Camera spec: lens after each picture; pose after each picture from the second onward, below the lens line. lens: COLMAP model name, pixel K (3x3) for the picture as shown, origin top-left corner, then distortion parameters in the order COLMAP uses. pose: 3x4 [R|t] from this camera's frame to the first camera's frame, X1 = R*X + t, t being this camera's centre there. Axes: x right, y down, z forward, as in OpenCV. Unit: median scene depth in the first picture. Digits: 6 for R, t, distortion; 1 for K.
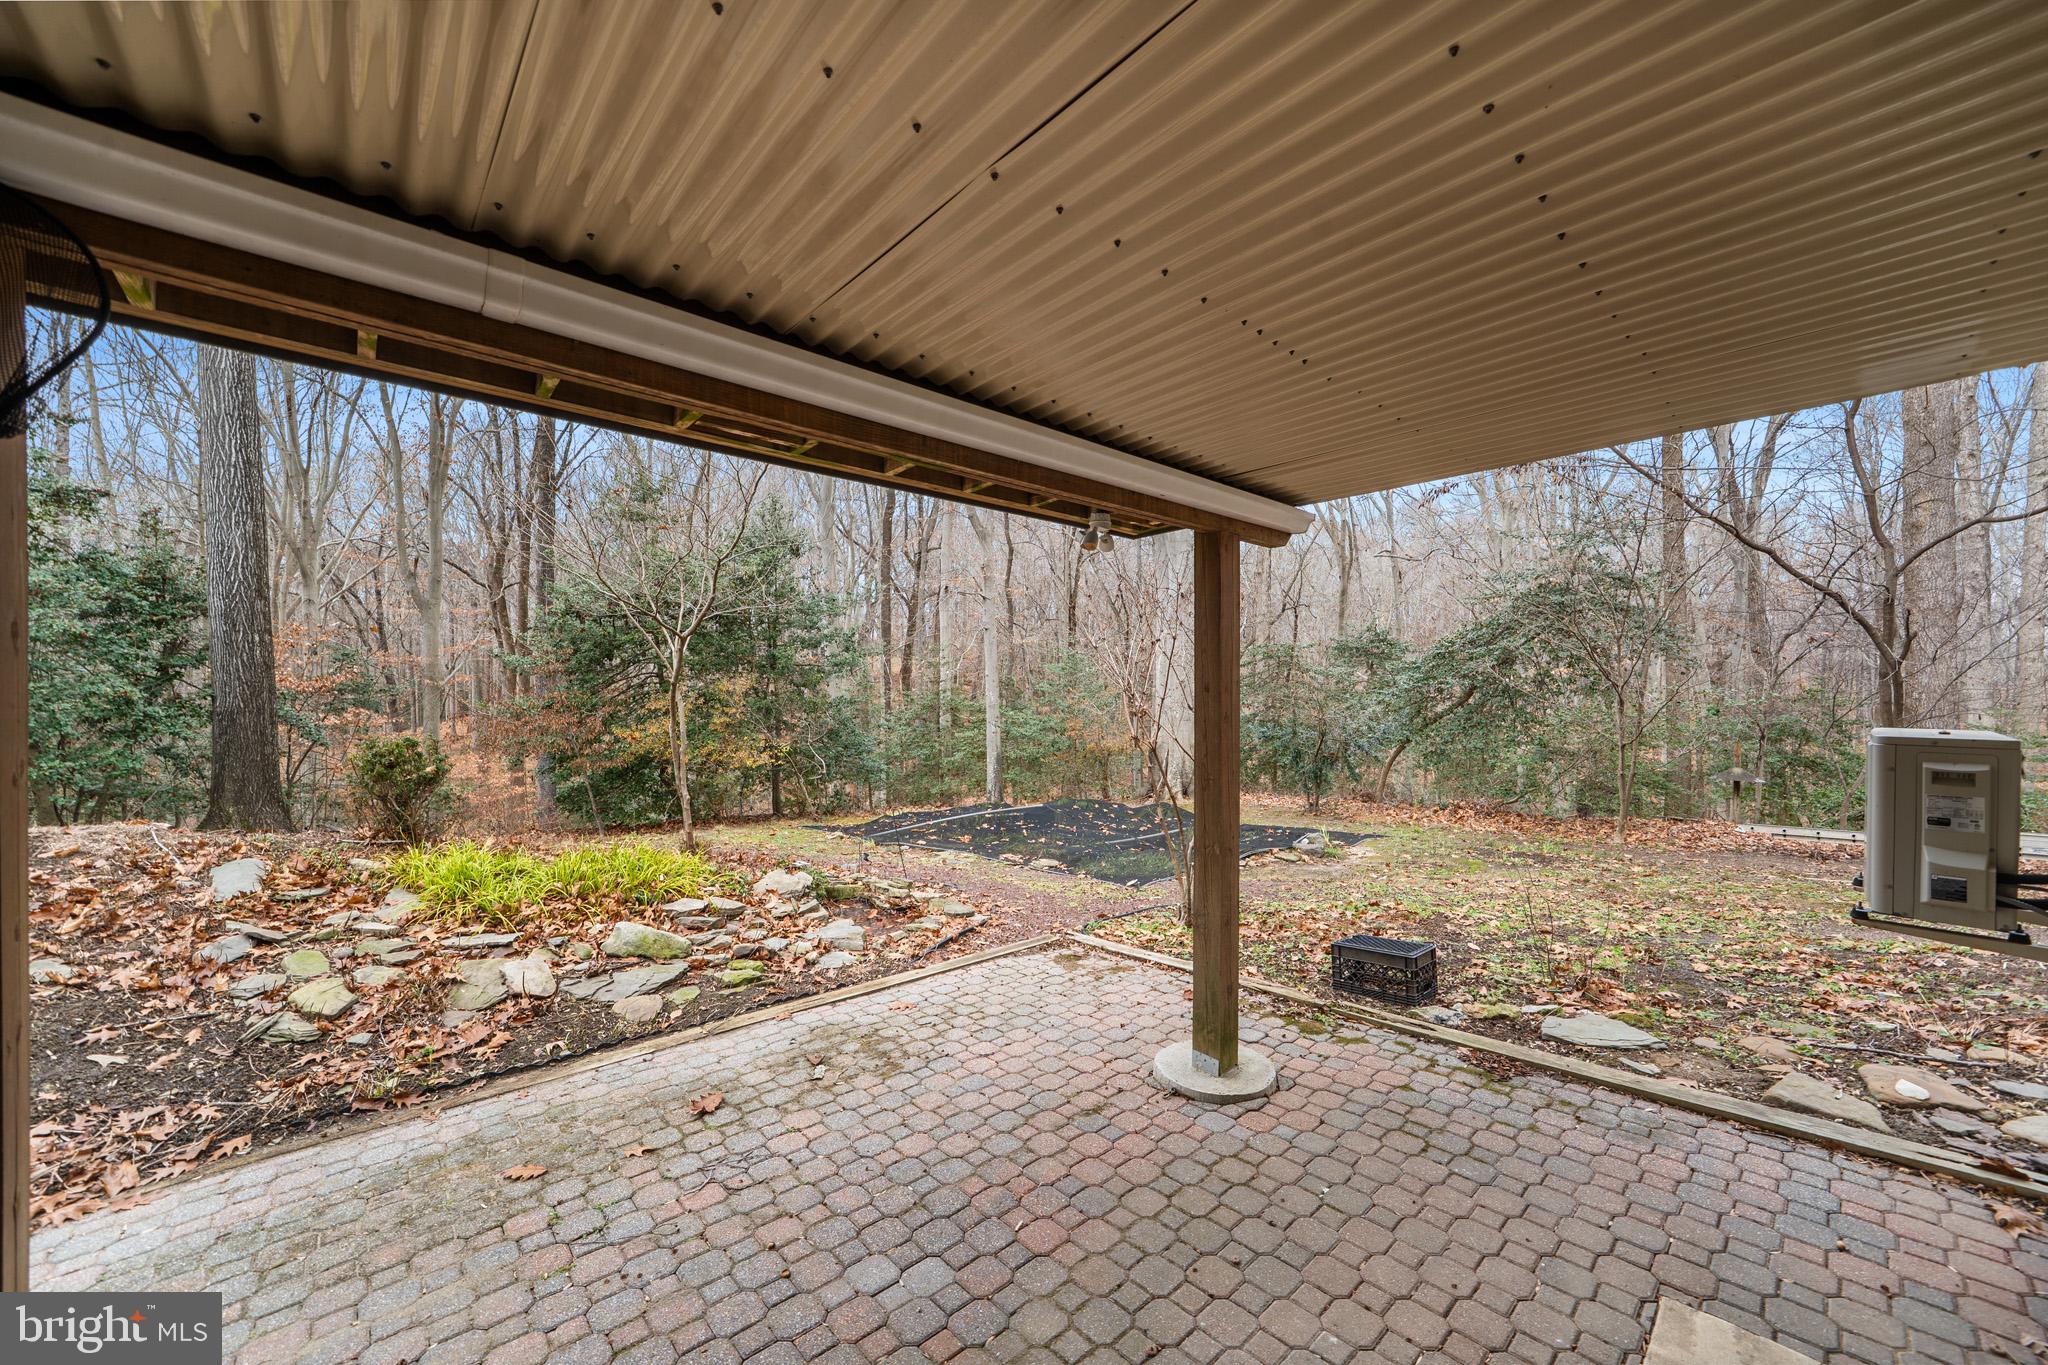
lens RADIAL K [[790.9, 0, 1016.5], [0, 790.9, 692.7], [0, 0, 1]] dist [-0.000381, -0.000013]
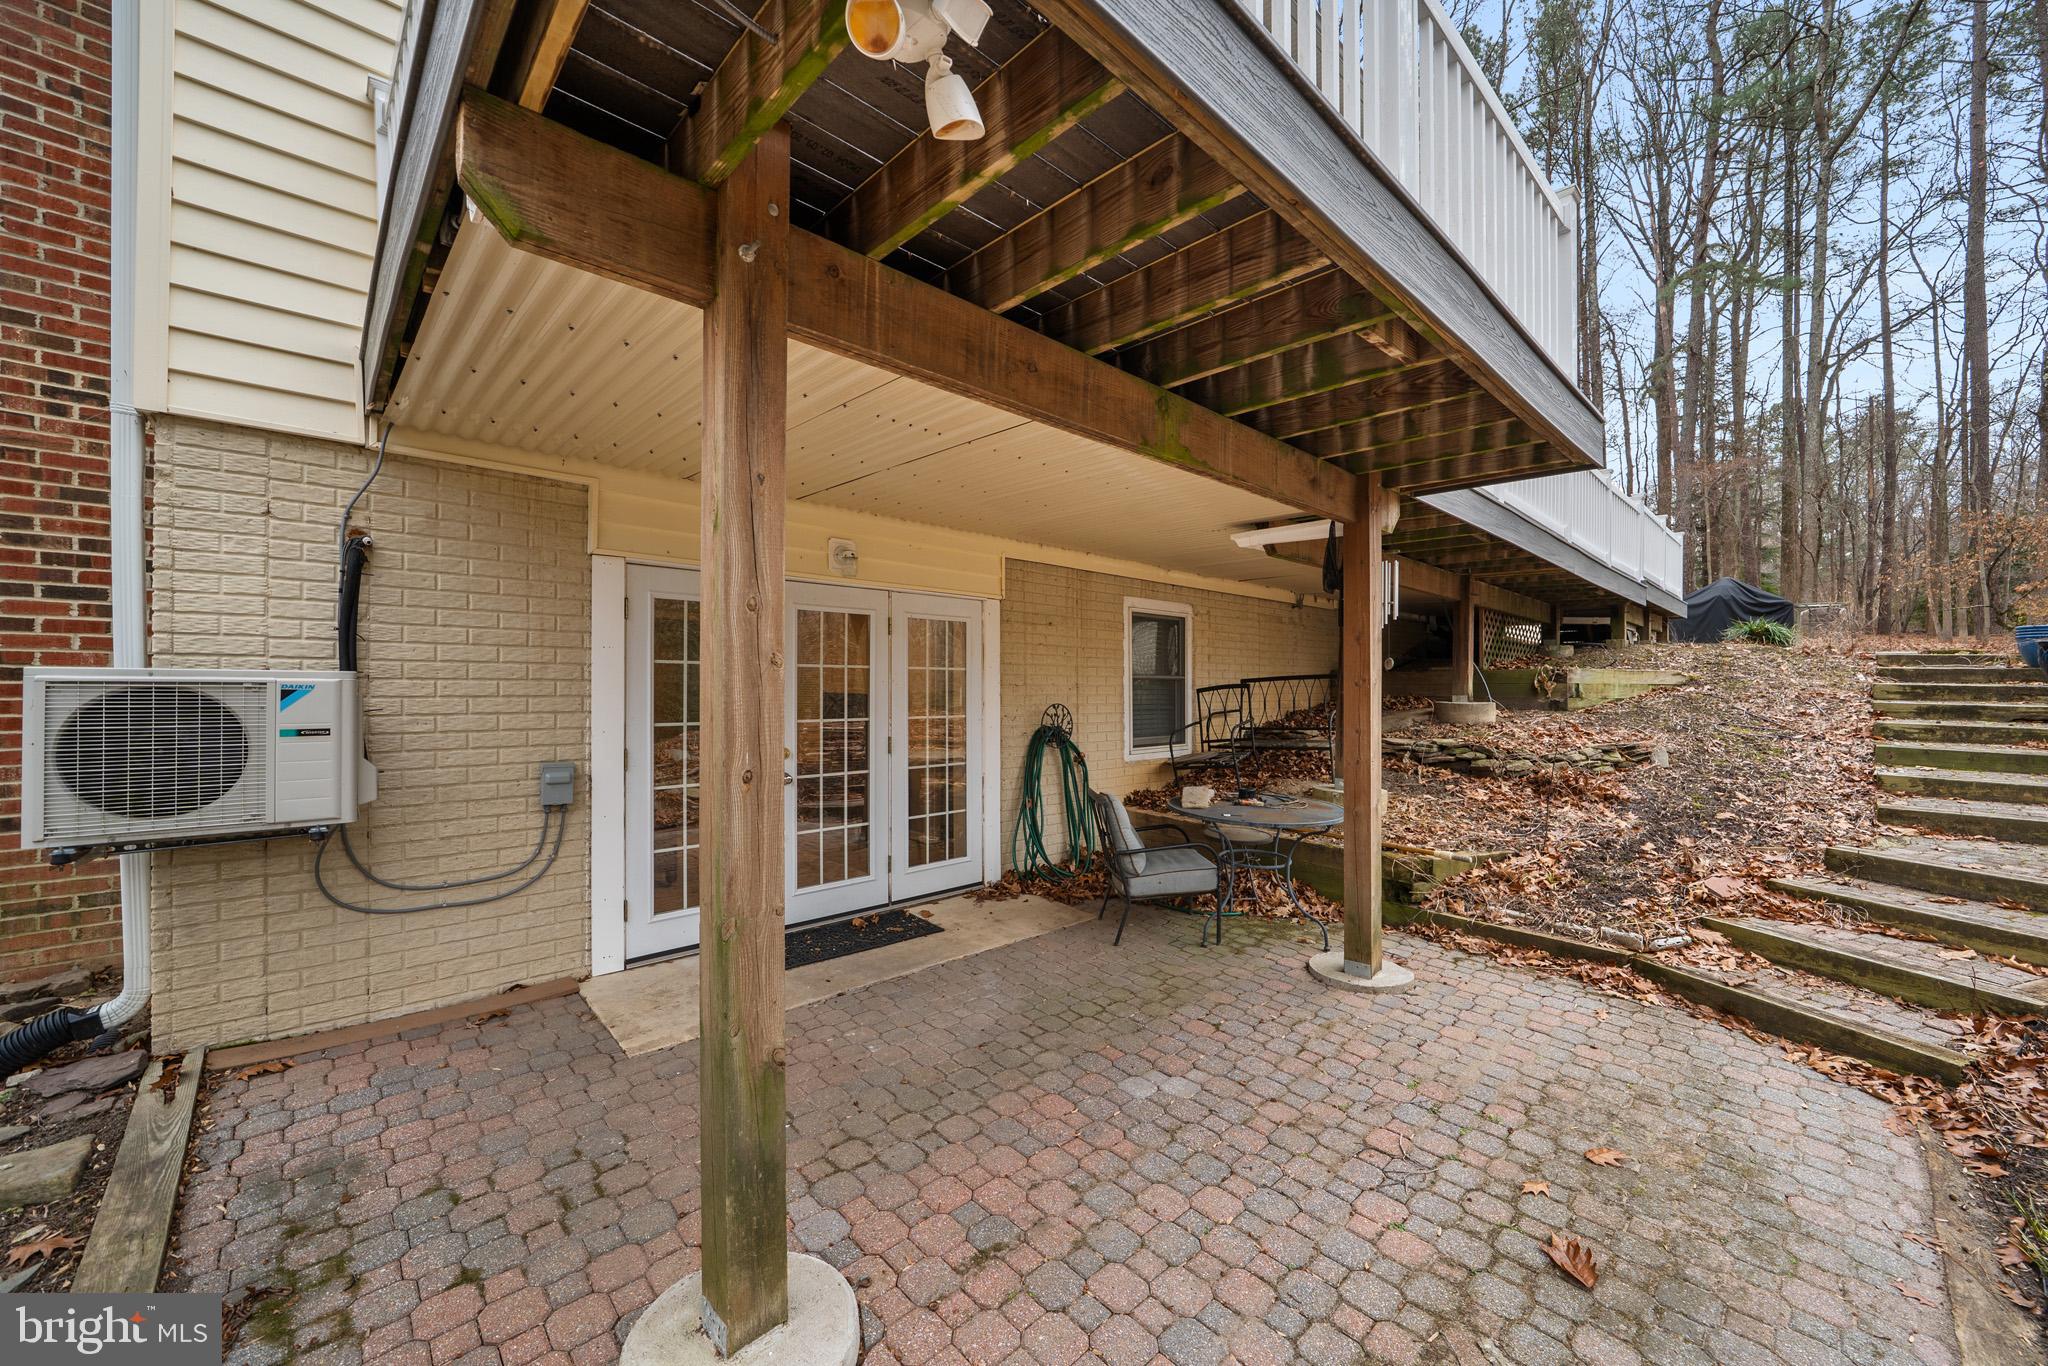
lens RADIAL K [[790.9, 0, 1027.4], [0, 790.9, 681.1], [0, 0, 1]] dist [-0.000381, -0.000013]
pose [[-0.999089, -0.003092, -0.042559, 0.107395], [-0.002348, 0.999844, -0.017515, 0.064327], [0.042607, -0.017399, -0.998940, 1.930125]]
